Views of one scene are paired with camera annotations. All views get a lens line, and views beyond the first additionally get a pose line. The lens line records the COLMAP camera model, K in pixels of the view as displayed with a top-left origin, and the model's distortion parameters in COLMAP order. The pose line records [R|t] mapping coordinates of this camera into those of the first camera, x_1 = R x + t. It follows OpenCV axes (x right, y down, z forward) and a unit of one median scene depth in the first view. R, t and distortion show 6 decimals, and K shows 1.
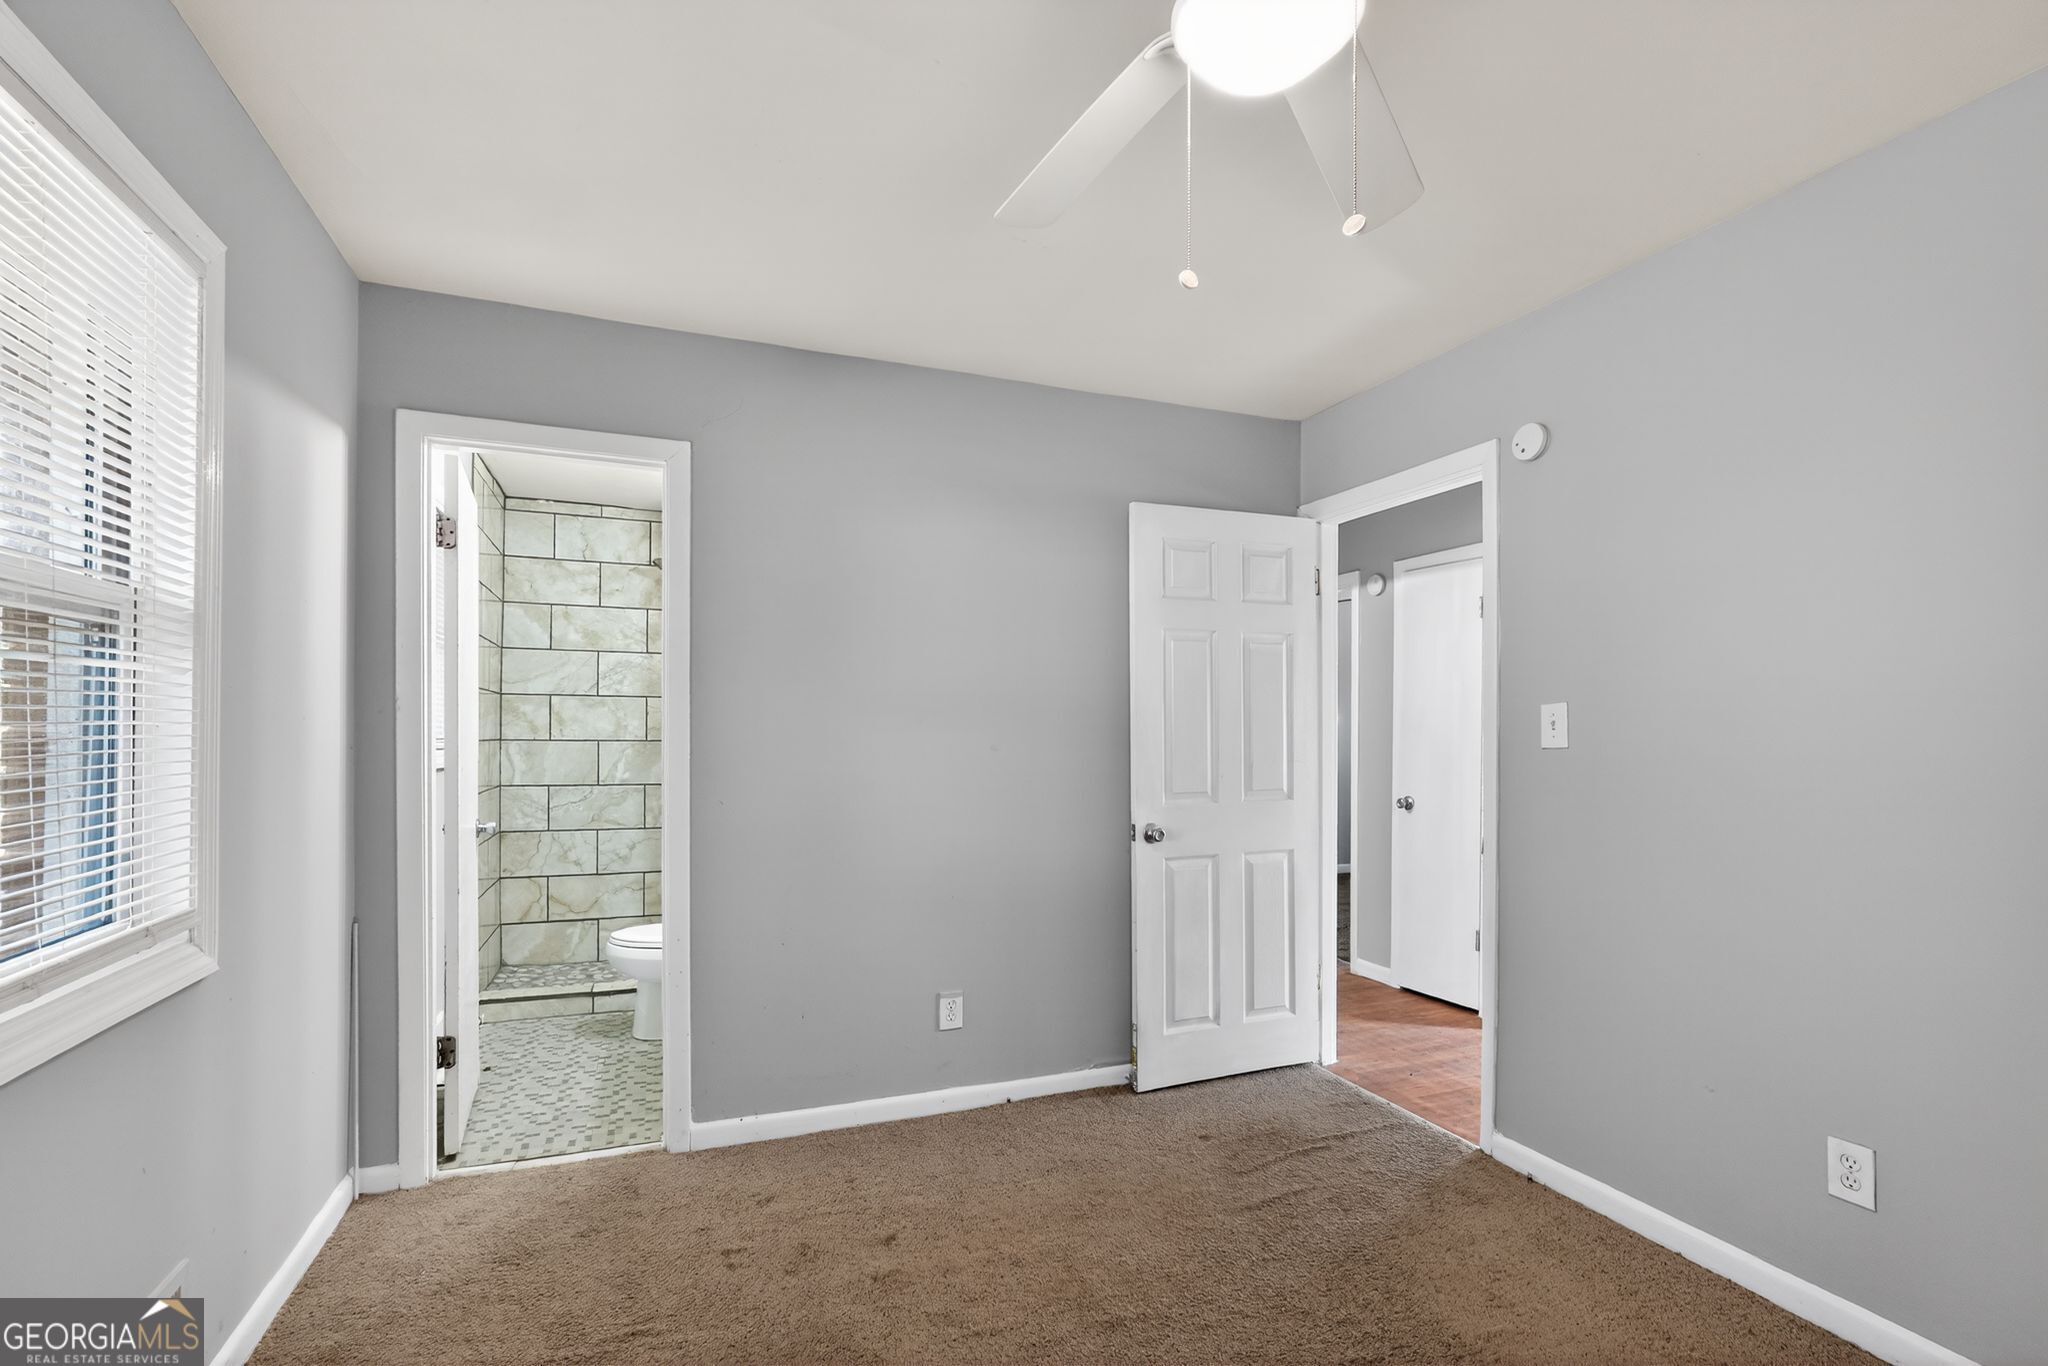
lens RADIAL K [[920.8, 0, 1019.0], [0, 920.8, 722.7], [0, 0, 1]] dist [-0.004011, 0.000163]
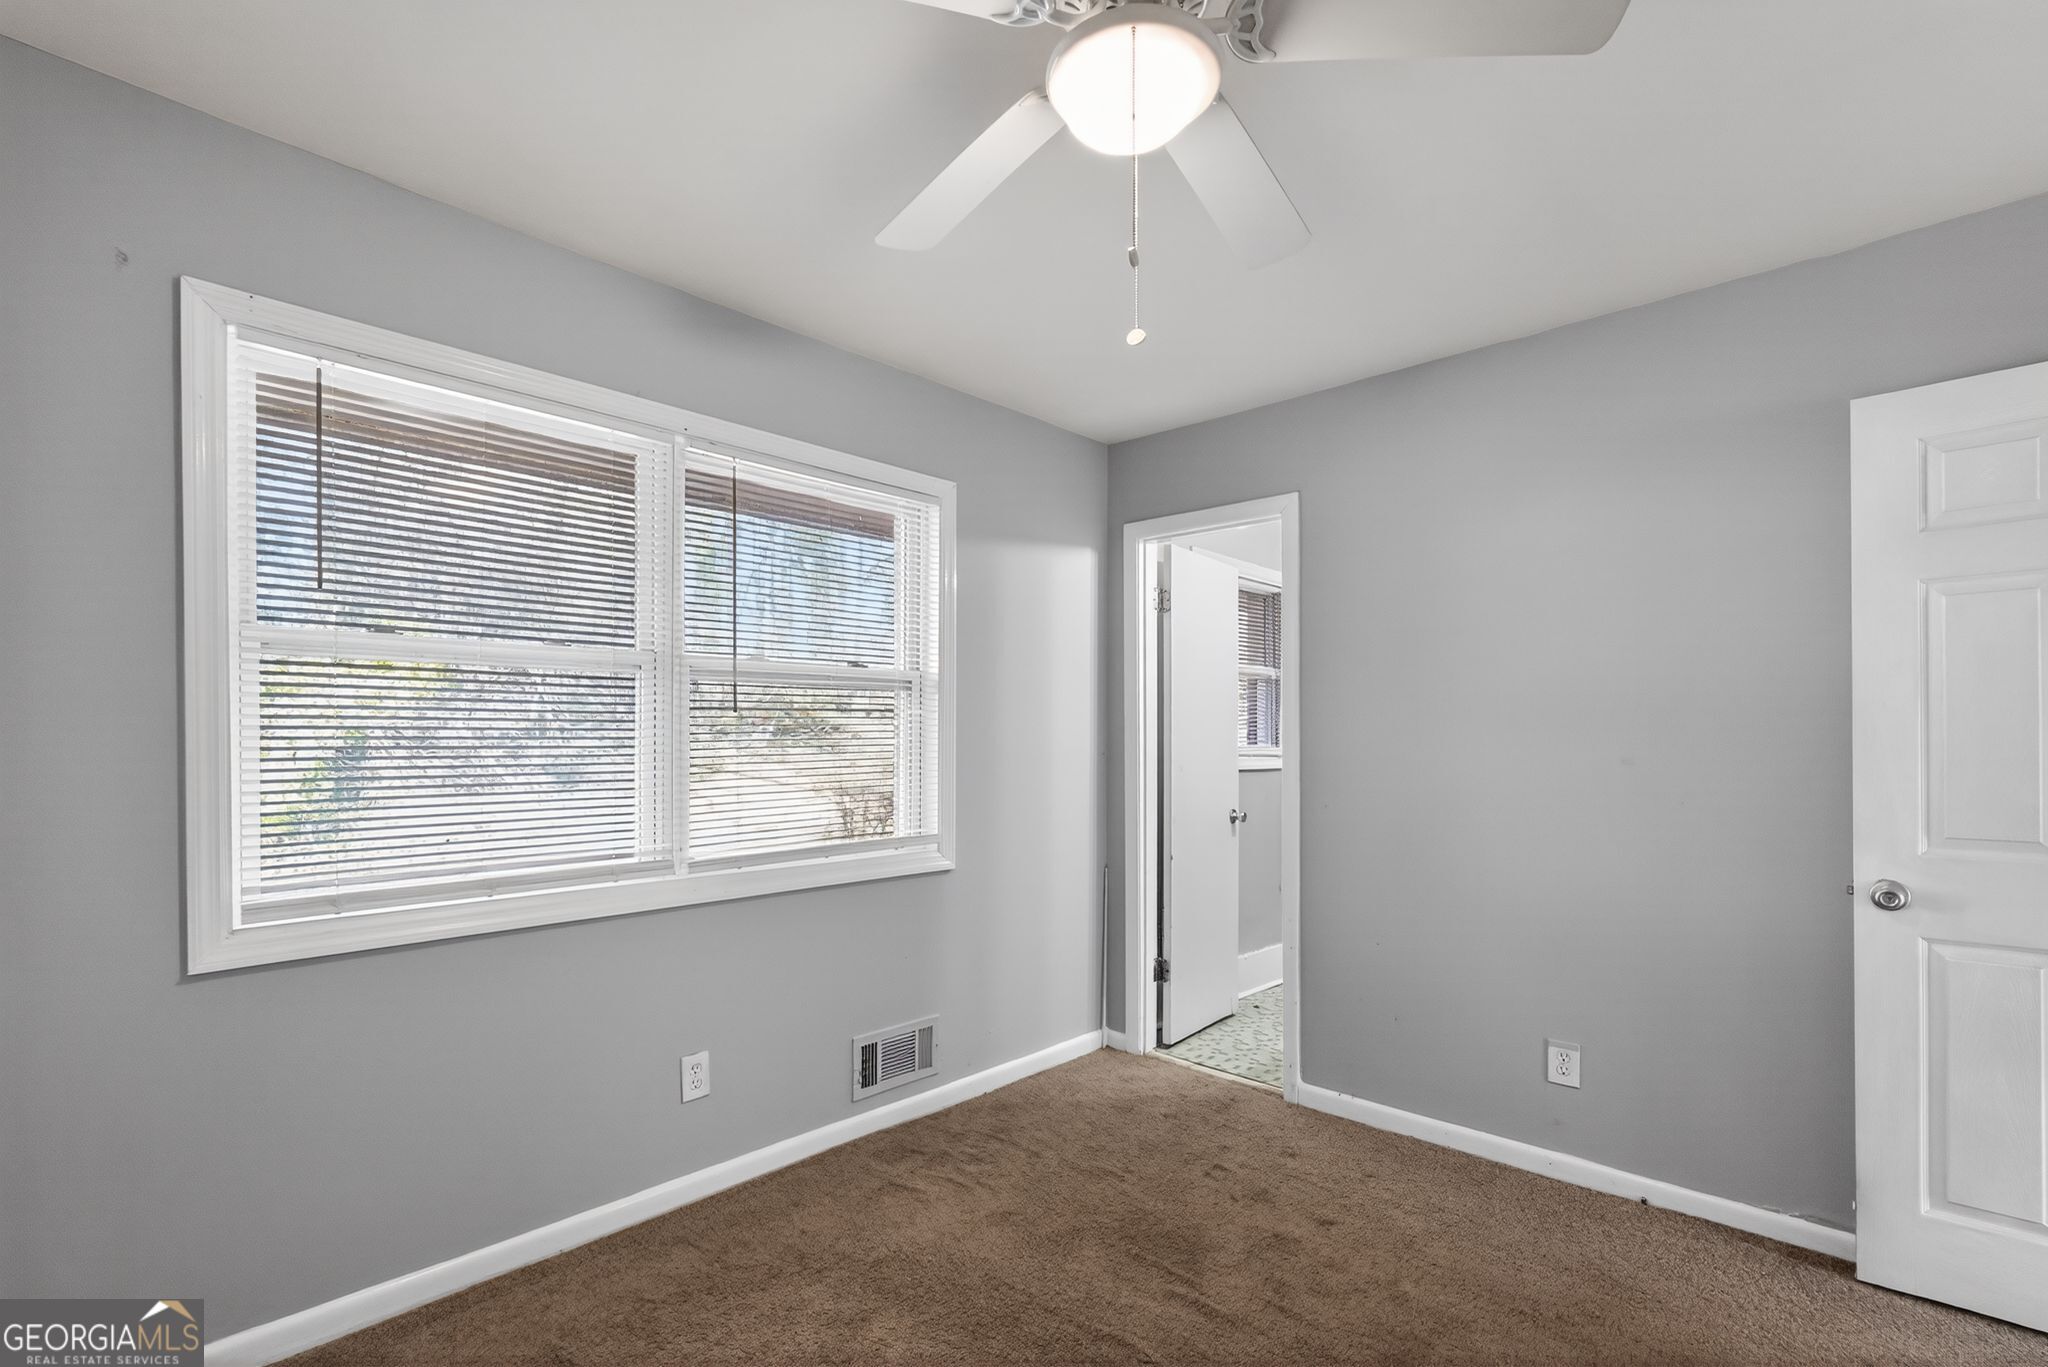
lens RADIAL K [[920.8, 0, 1019.0], [0, 920.8, 723.2], [0, 0, 1]] dist [-0.004011, 0.000163]
pose [[0.434127, -0.020441, -0.900620, 0.529915], [0.006167, 0.999787, -0.019720, 0.007753], [0.900831, 0.003007, 0.434160, 0.178867]]
